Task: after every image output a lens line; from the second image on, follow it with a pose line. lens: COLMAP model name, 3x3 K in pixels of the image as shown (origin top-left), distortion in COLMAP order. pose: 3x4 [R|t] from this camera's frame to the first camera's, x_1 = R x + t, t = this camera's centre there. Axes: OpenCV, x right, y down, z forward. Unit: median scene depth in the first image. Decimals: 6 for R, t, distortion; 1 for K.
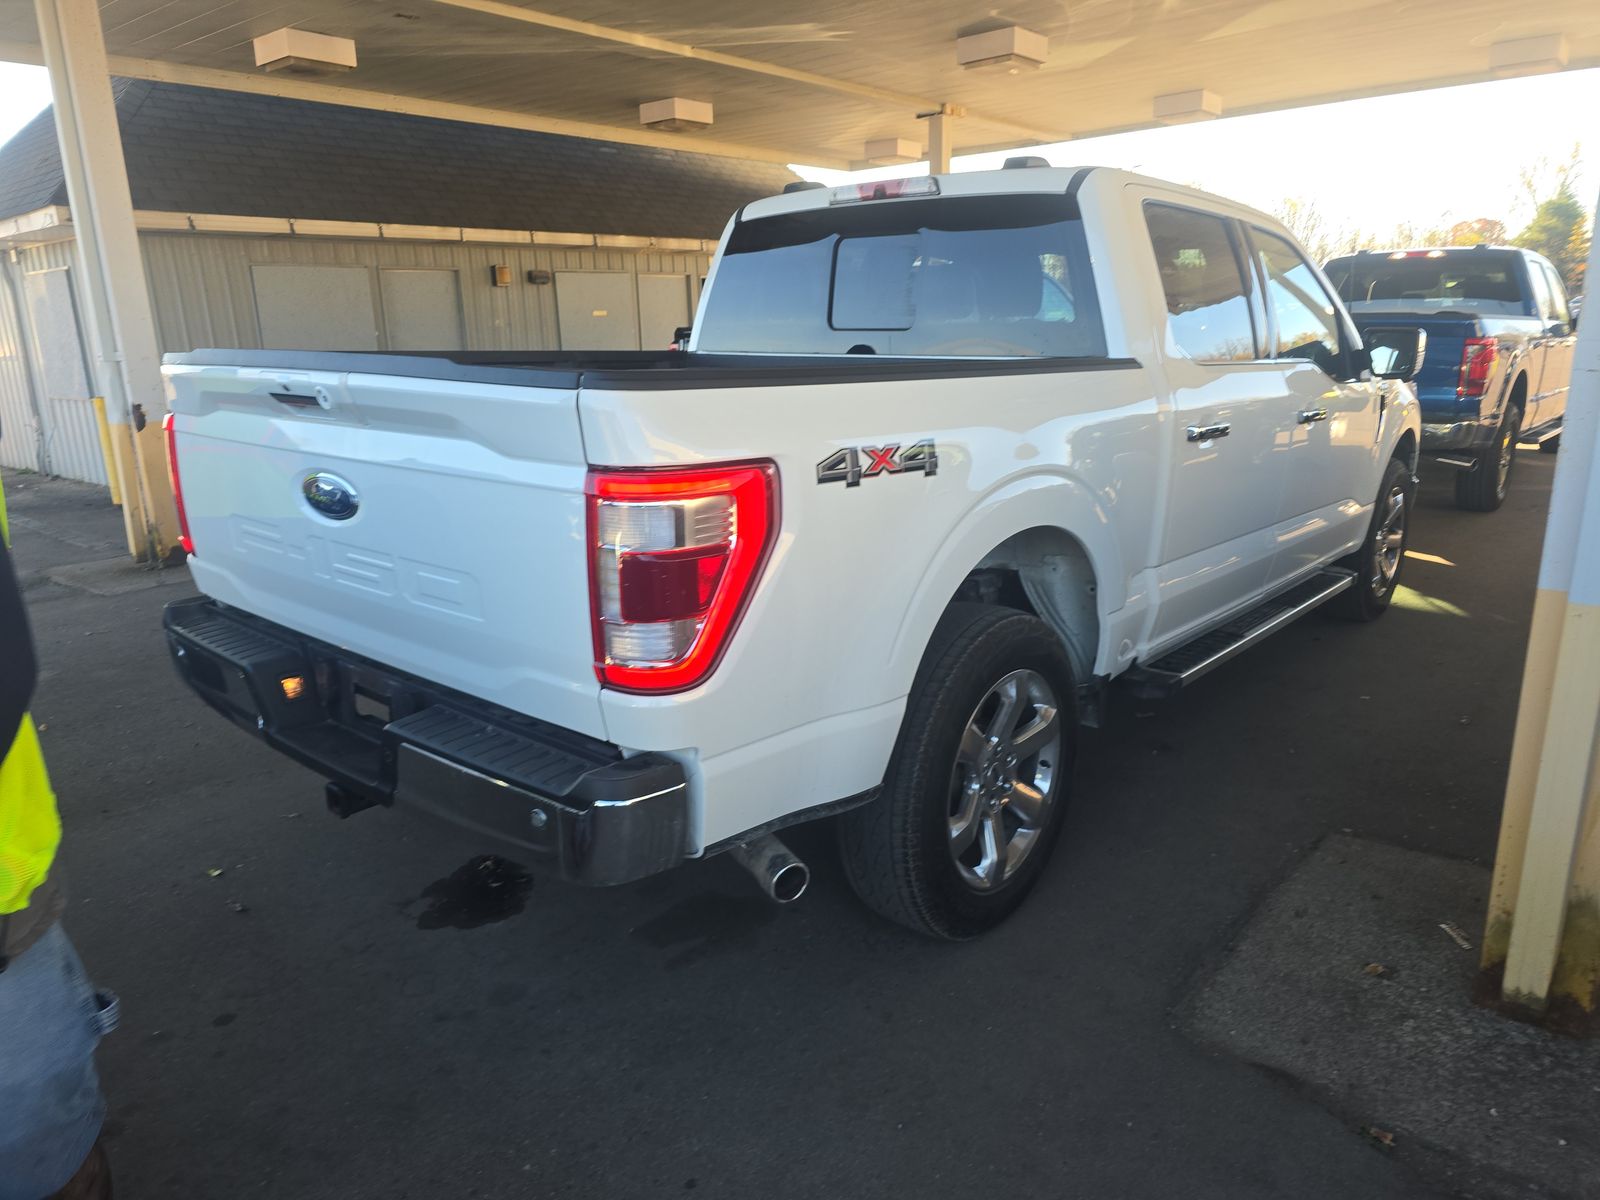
lens RADIAL K [[1086.7, 0, 792.2], [0, 1086.7, 604.6], [0, 0, 1]] dist [0.048379, -0.043607]
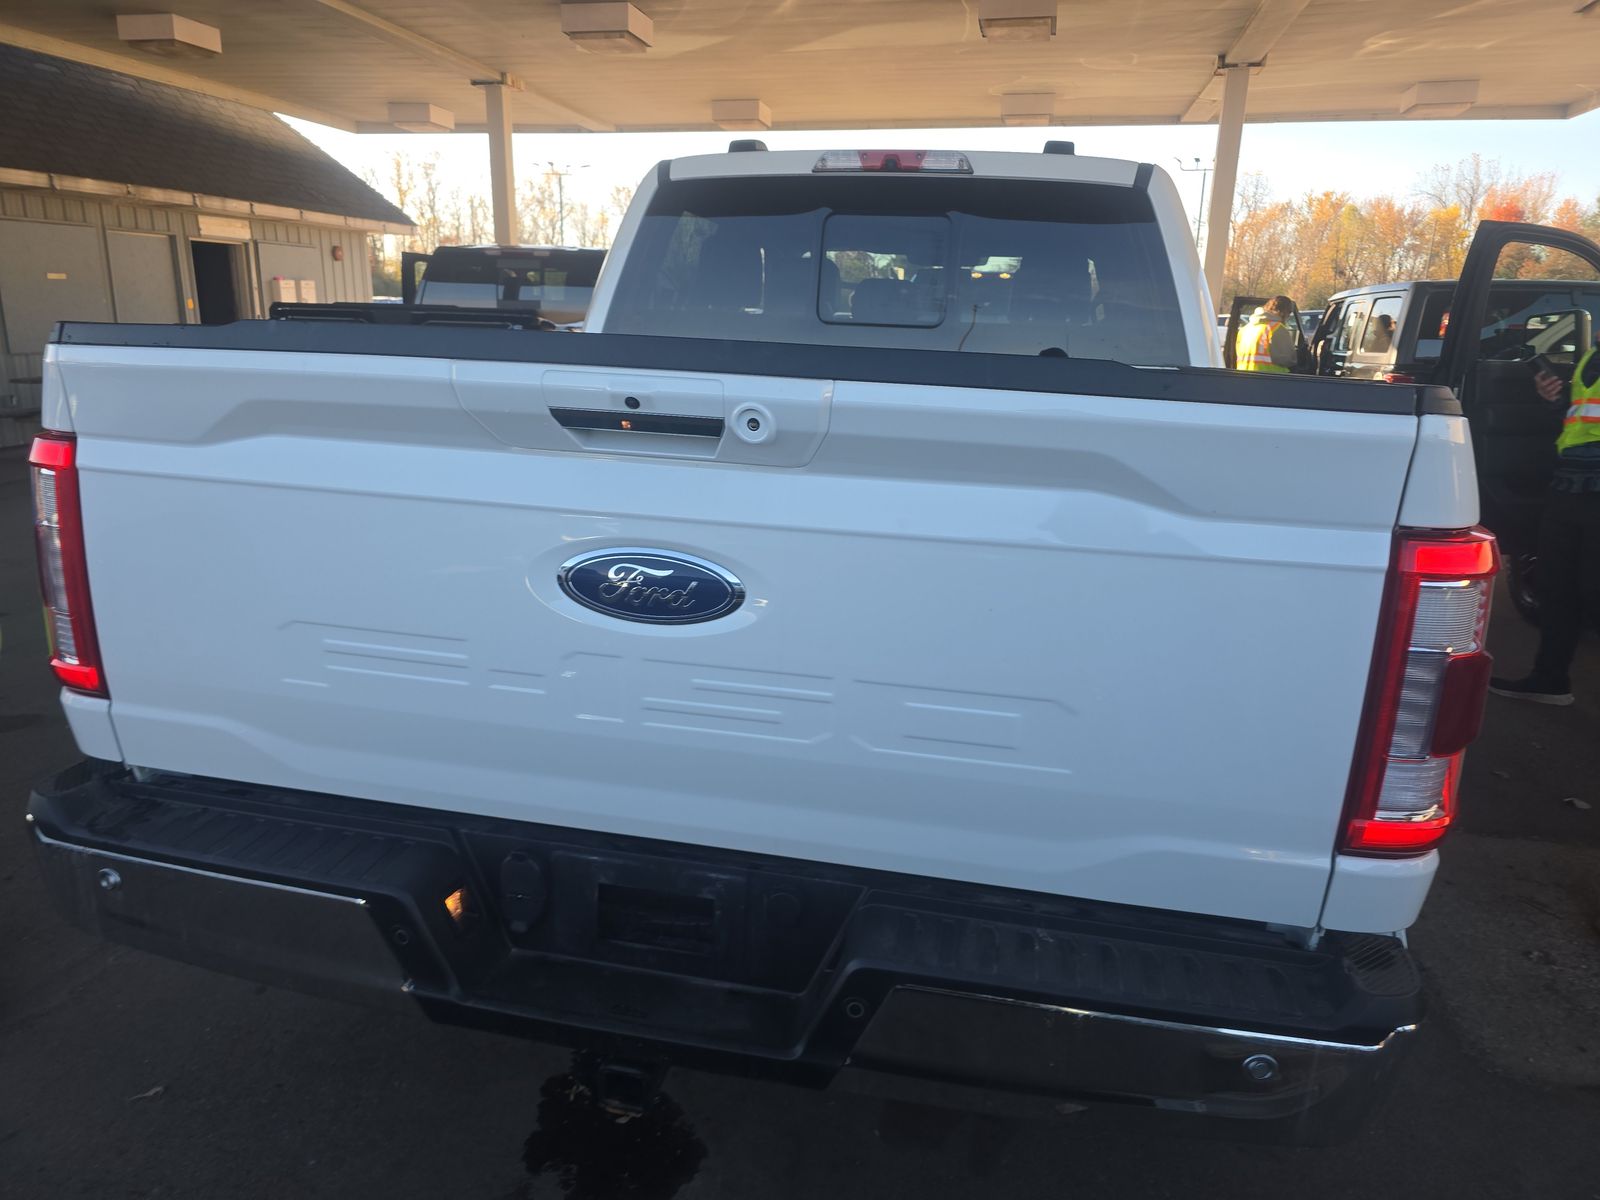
lens RADIAL K [[1086.7, 0, 797.1], [0, 1086.7, 596.6], [0, 0, 1]] dist [0.048379, -0.043607]
pose [[0.878920, -0.075751, 0.470916, -0.120731], [0.076056, 0.996933, 0.018416, -0.018770], [-0.470867, 0.019630, 0.881986, 0.086516]]
